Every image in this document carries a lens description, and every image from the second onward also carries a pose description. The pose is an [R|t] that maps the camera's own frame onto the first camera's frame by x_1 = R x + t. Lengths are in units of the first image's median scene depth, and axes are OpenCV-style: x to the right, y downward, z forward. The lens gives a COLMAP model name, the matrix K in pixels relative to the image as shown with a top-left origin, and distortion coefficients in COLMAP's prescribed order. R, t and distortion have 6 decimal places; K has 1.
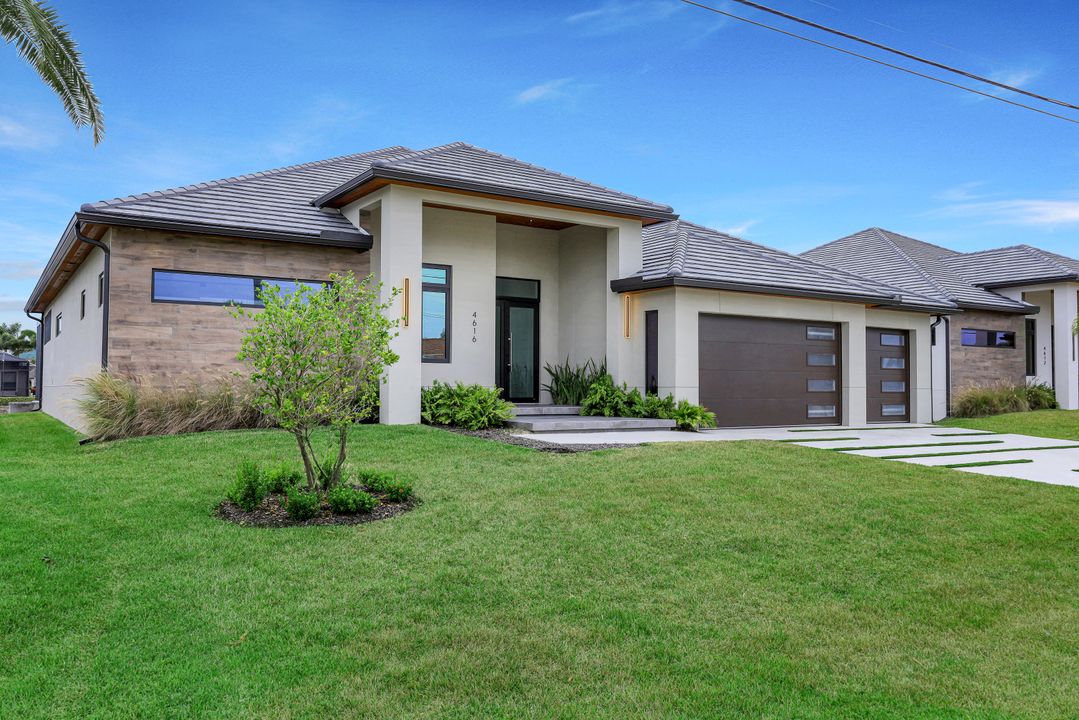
lens RADIAL K [[881.6, 0, 540.9], [0, 881.6, 356.5], [0, 0, 1]] dist [0.002540, -0.000001]
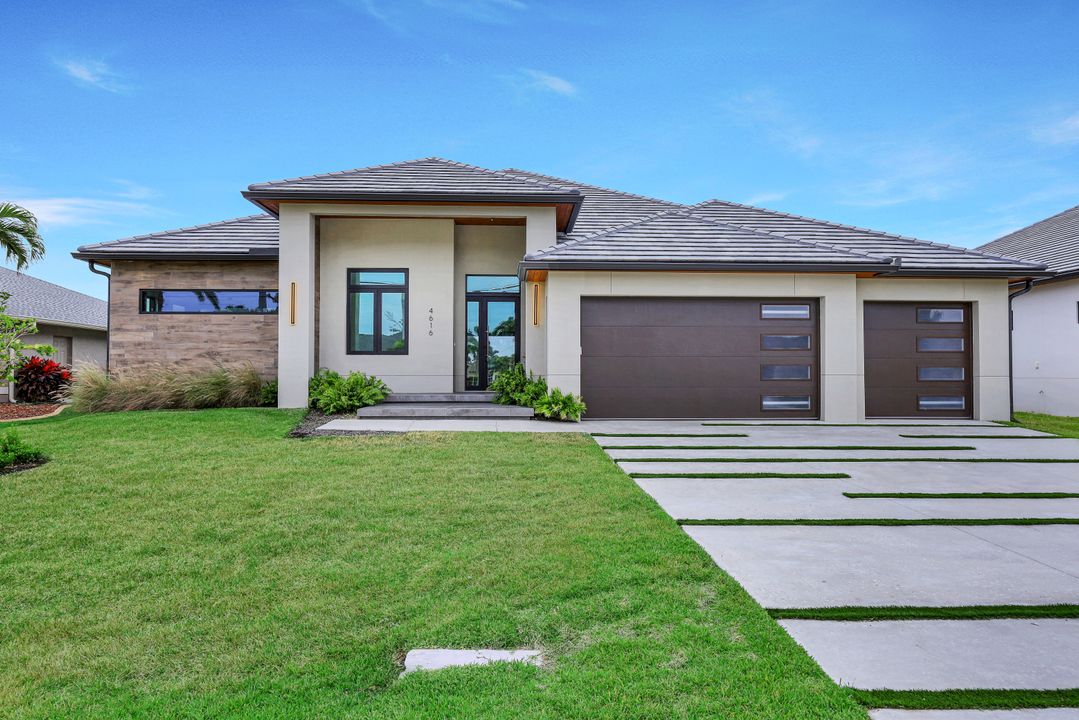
lens RADIAL K [[708.2, 0, 539.5], [0, 708.2, 364.5], [0, 0, 1]] dist [0.001564, -0.000941]
pose [[0.849420, -0.011700, -0.527588, 0.553816], [0.021152, 0.999706, 0.011886, 0.013582], [0.527294, -0.021256, 0.849417, 0.338038]]
